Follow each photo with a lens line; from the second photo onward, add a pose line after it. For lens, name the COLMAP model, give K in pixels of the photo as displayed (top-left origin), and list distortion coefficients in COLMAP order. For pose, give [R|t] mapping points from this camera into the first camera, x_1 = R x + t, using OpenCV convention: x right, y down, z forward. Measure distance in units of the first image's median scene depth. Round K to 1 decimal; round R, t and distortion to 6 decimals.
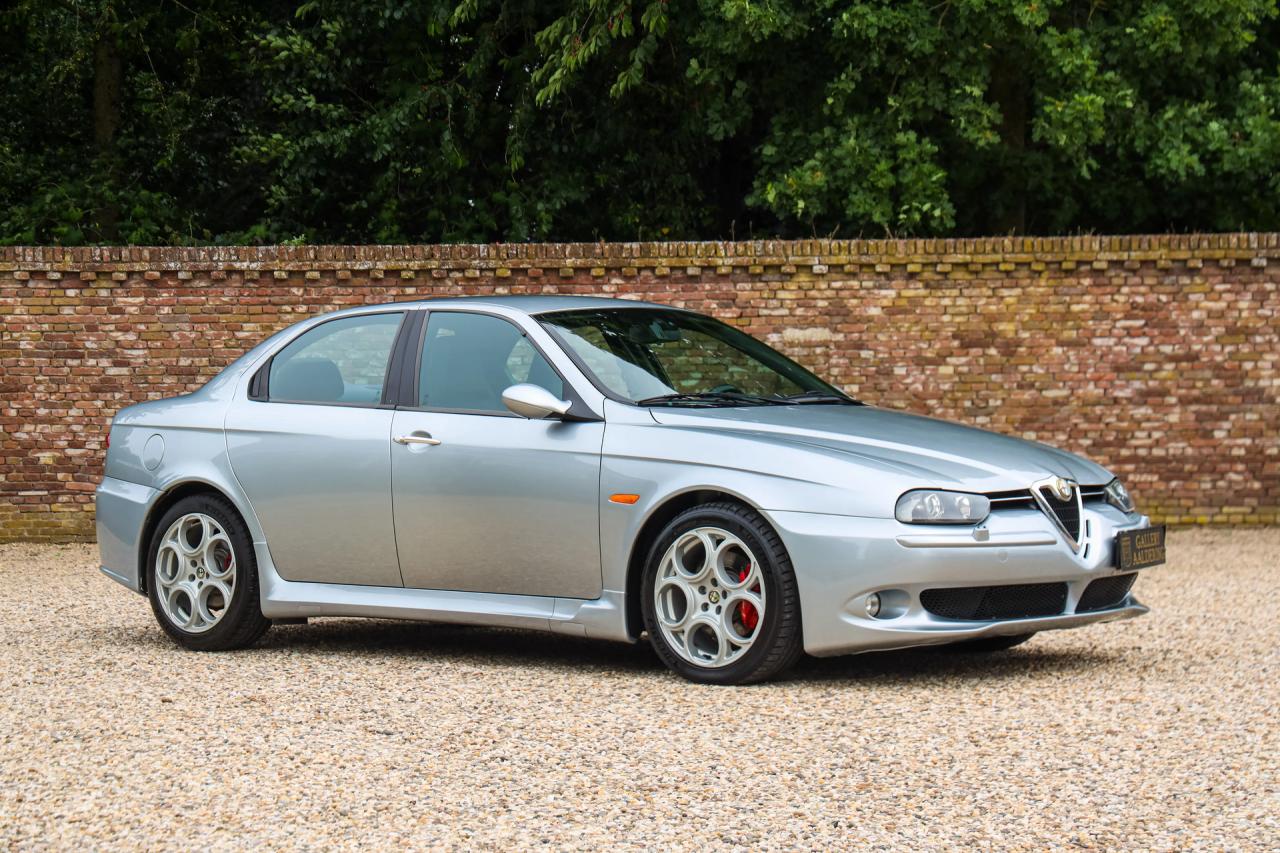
lens RADIAL K [[2451.3, 0, 683.6], [0, 2451.3, 410.1], [0, 0, 1]] dist [0.136723, 0.000000]
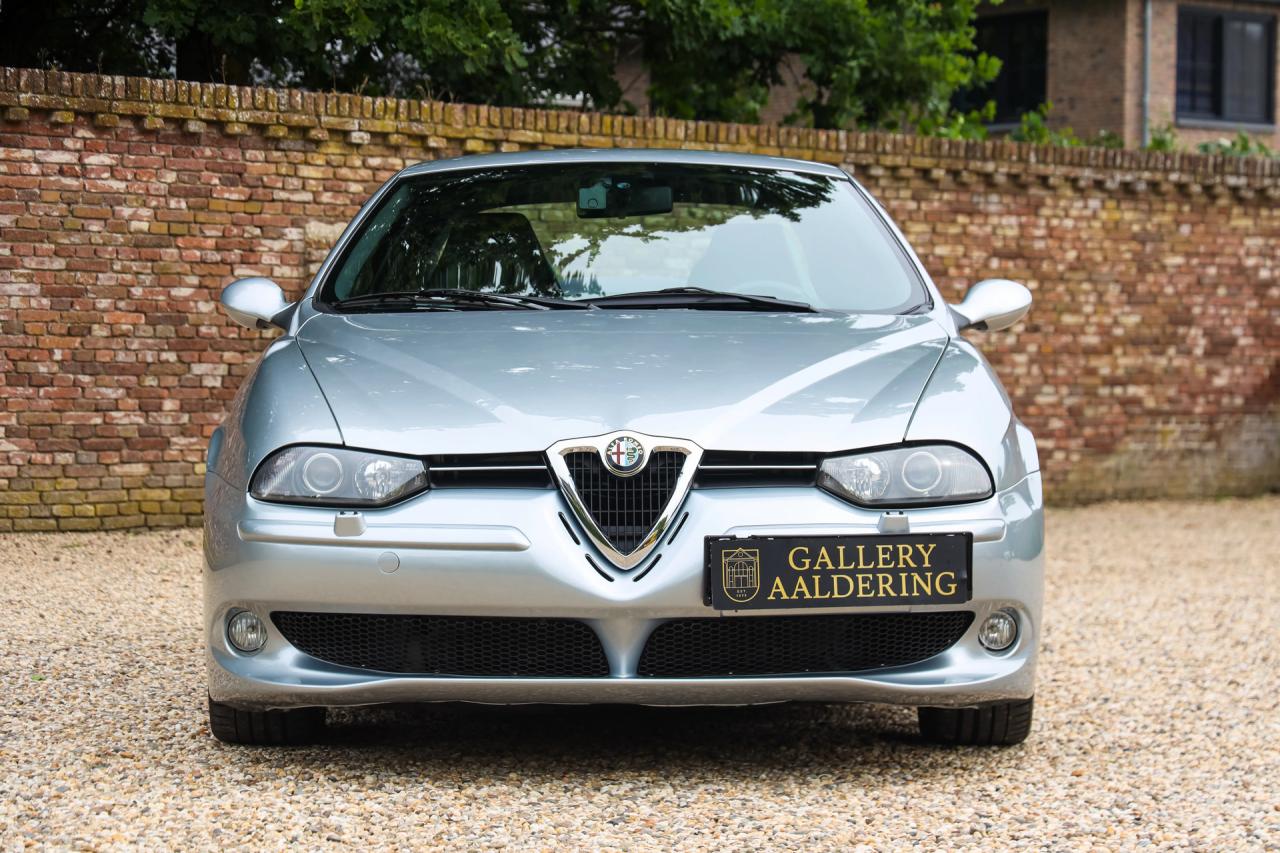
lens RADIAL K [[3031.7, 0, 645.4], [0, 3031.7, 414.2], [0, 0, 1]] dist [0.154179, 0.000000]
pose [[0.794126, 0.012666, 0.607621, -0.398060], [-0.017662, 0.999842, 0.002241, 0.016766], [-0.607496, -0.012512, 0.794224, 0.273354]]
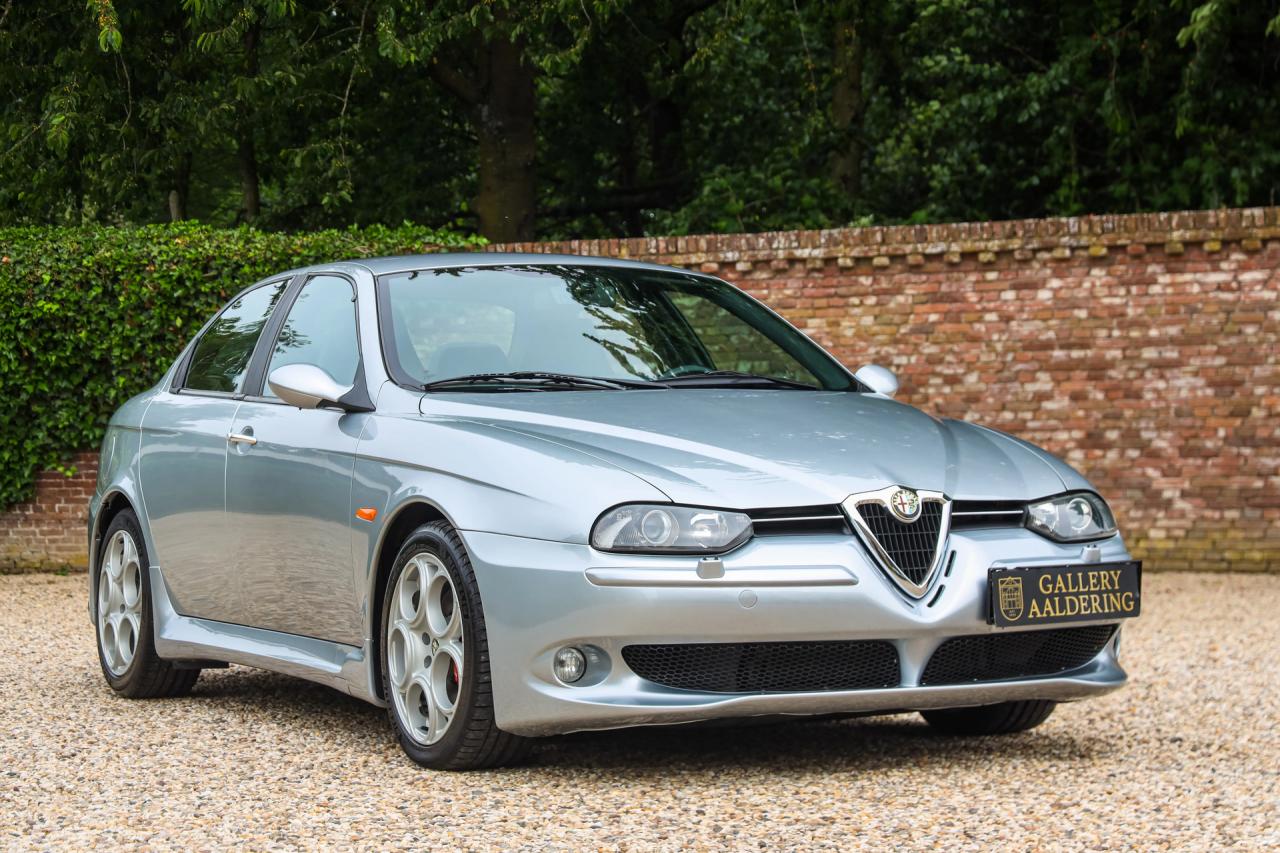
lens RADIAL K [[2667.3, 0, 695.6], [0, 2667.3, 438.8], [0, 0, 1]] dist [0.079864, 0.000000]
pose [[0.922213, -0.003906, -0.386662, 0.150613], [0.005341, 0.999982, 0.002636, 0.004425], [0.386644, -0.004496, 0.922218, 0.112362]]
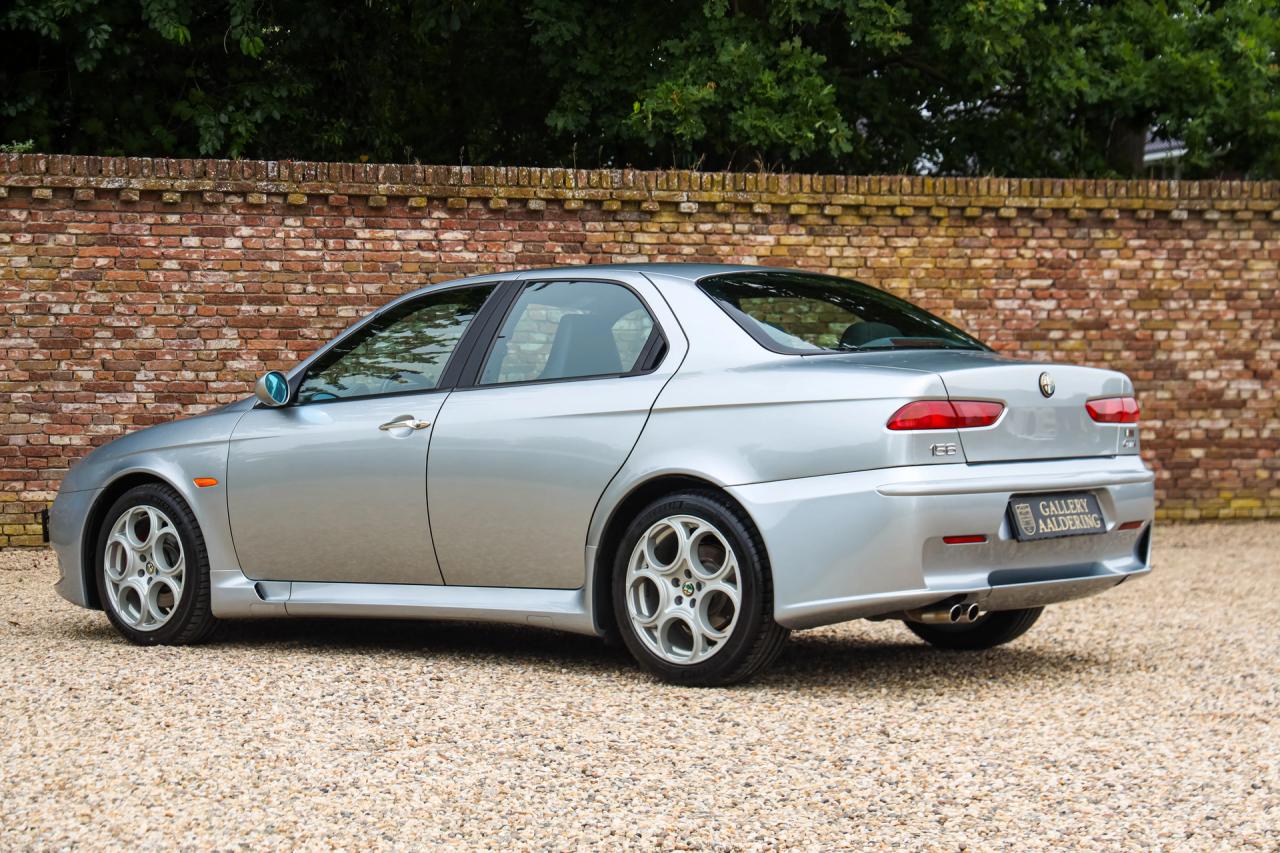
lens RADIAL K [[2818.5, 0, 693.0], [0, 2818.5, 404.8], [0, 0, 1]] dist [0.167122, 0.000000]
pose [[0.949912, 0.007713, 0.312423, -0.232278], [-0.005323, 0.999950, -0.008504, 0.015321], [-0.312473, 0.006415, 0.949905, 0.119412]]
